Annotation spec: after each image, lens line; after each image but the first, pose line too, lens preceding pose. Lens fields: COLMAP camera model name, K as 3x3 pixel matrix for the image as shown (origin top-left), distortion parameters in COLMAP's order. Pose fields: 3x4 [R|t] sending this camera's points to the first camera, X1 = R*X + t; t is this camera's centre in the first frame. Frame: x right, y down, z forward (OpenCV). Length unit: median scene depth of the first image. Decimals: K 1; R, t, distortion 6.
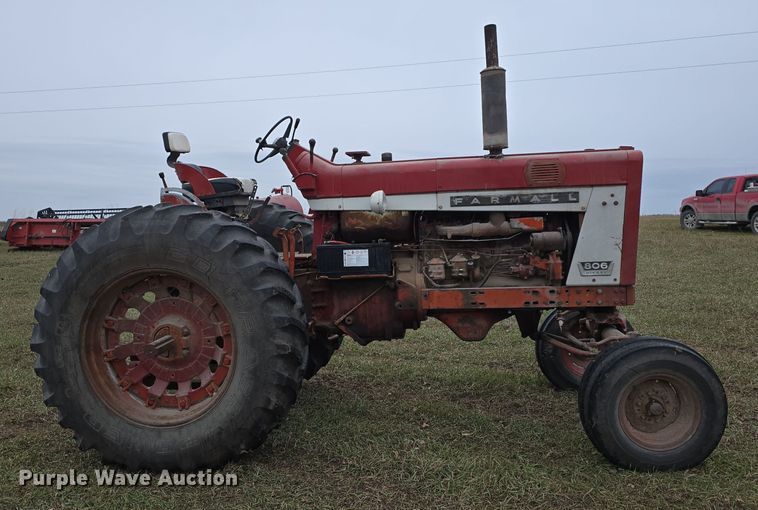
lens RADIAL K [[578.8, 0, 379.3], [0, 578.8, 257.2], [0, 0, 1]] dist [0.048686, -0.007734]
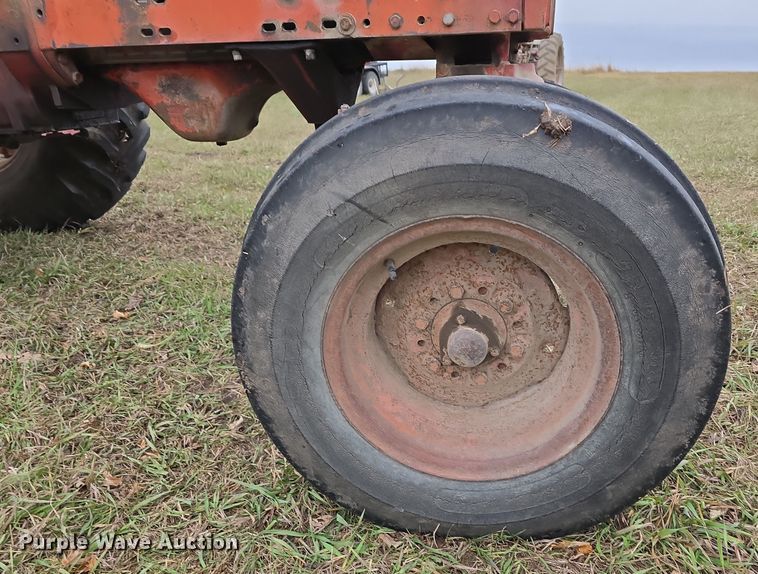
lens RADIAL K [[550.5, 0, 416.0], [0, 550.5, 280.5], [0, 0, 1]] dist [0.010071, -0.003697]
pose [[0.996299, 0.045752, -0.072766, 0.389840], [-0.021317, 0.951640, 0.306475, 0.125508], [0.083269, -0.303789, 0.949093, 0.637557]]
